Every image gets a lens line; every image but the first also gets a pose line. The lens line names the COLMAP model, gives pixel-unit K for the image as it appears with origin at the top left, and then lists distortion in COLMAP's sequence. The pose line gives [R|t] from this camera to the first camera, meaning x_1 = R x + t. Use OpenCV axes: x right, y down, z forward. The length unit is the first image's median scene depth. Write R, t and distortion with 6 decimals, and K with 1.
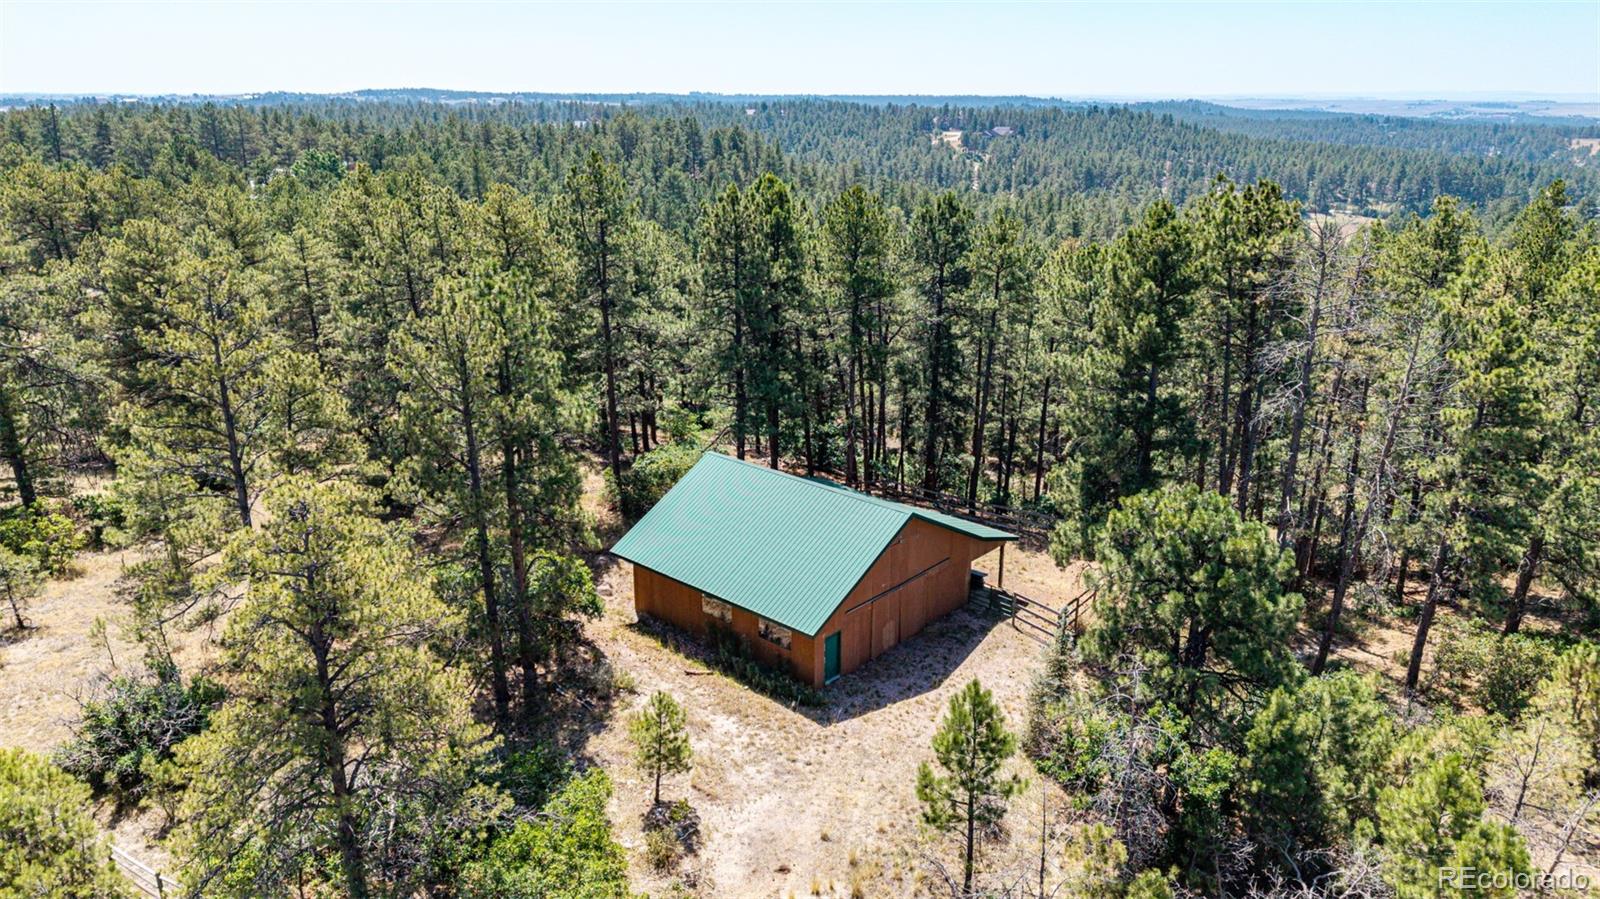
lens RADIAL K [[1065.8, 0, 802.8], [0, 1065.8, 454.0], [0, 0, 1]] dist [0.045246, -0.039472]
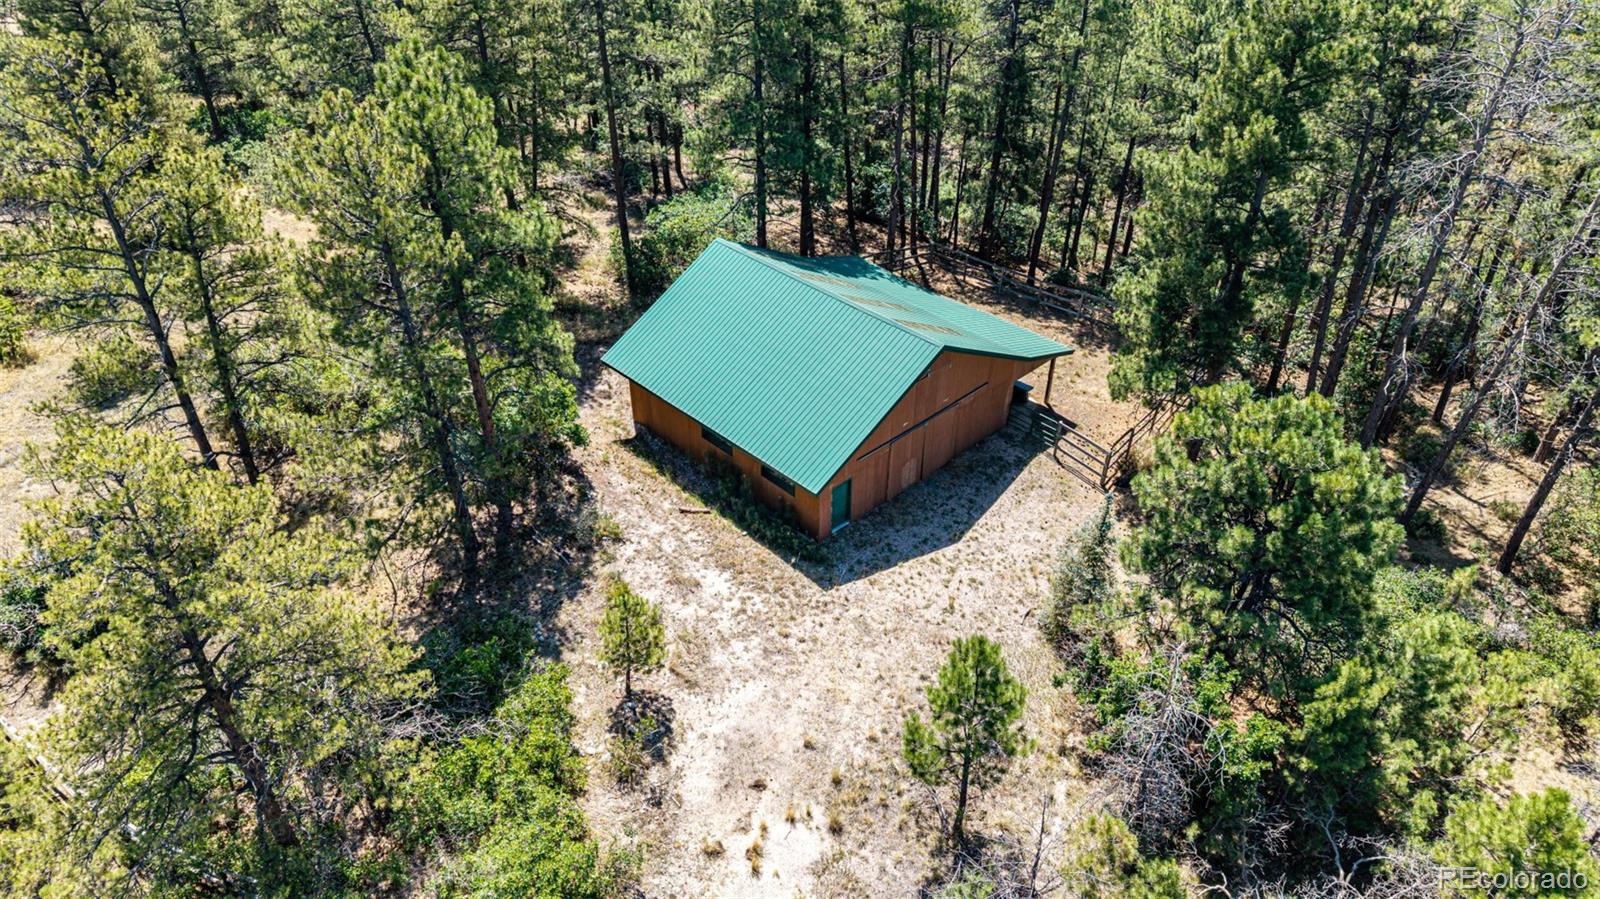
lens RADIAL K [[1062.8, 0, 800.0], [0, 1062.8, 449.5], [0, 0, 1]] dist [0.086537, -0.125943]
pose [[0.997257, 0.043961, -0.059543, 0.046183], [-0.023908, 0.952704, 0.302957, -0.128309], [0.070045, -0.300703, 0.951142, 0.172482]]
